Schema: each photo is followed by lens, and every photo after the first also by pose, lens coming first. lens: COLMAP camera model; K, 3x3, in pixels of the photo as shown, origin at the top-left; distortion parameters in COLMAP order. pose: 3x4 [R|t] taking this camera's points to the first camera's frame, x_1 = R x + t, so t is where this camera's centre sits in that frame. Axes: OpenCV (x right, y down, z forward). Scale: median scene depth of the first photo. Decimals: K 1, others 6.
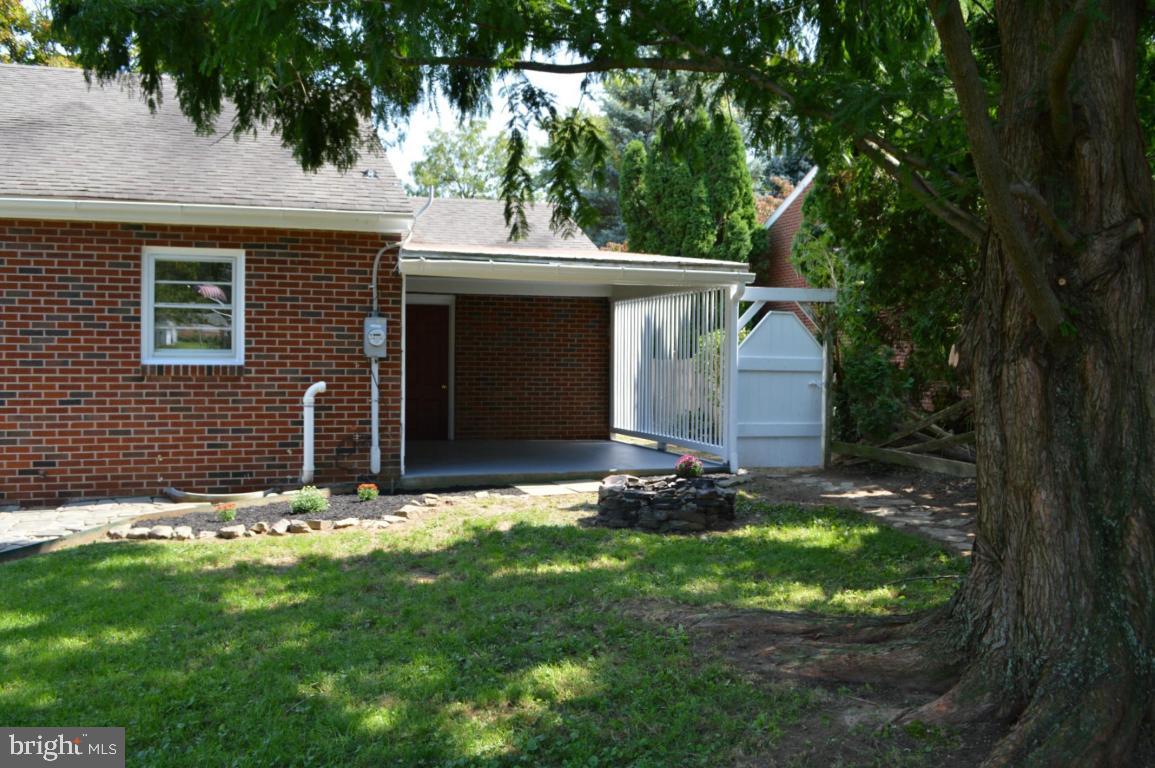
lens RADIAL K [[965.3, 0, 577.5], [0, 965.3, 384.0], [0, 0, 1]] dist [-0.084403, 0.003336]
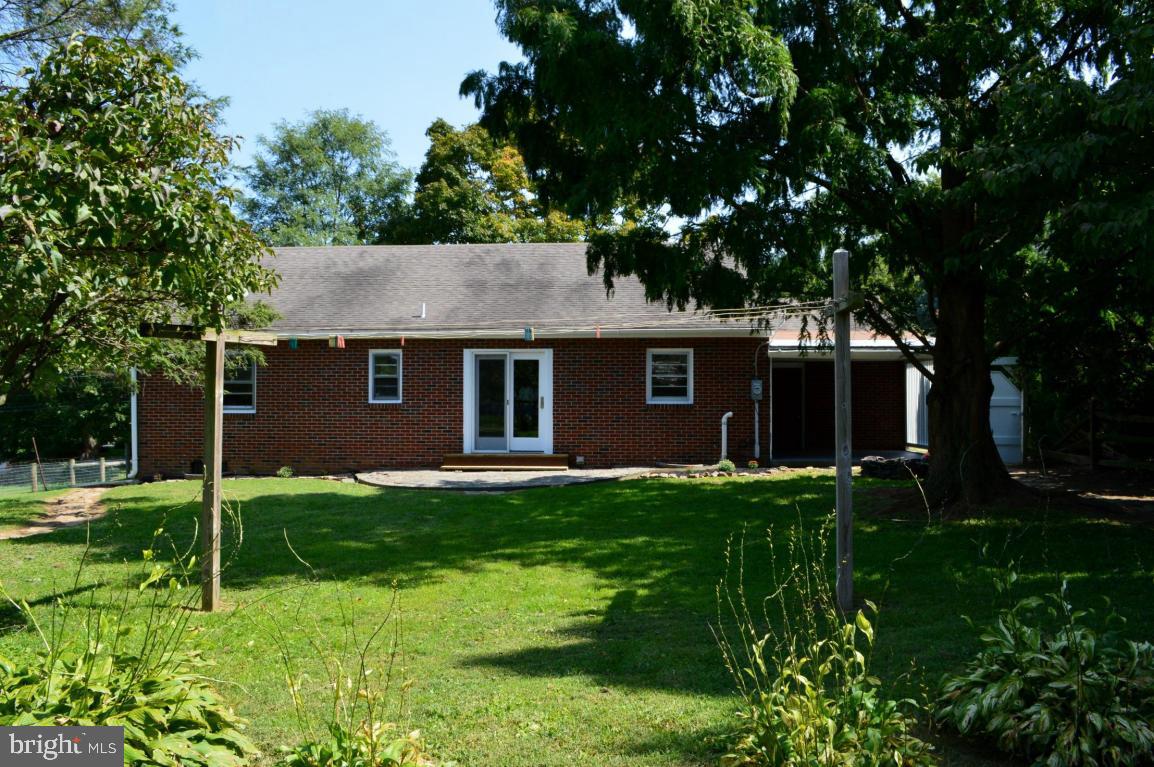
lens RADIAL K [[964.4, 0, 577.0], [0, 964.4, 383.5], [0, 0, 1]] dist [-0.084403, 0.003336]
pose [[0.921760, -0.014119, -0.387504, 0.226687], [-0.002928, 0.999055, -0.043365, 0.026861], [0.387750, 0.041107, 0.920848, -1.015307]]
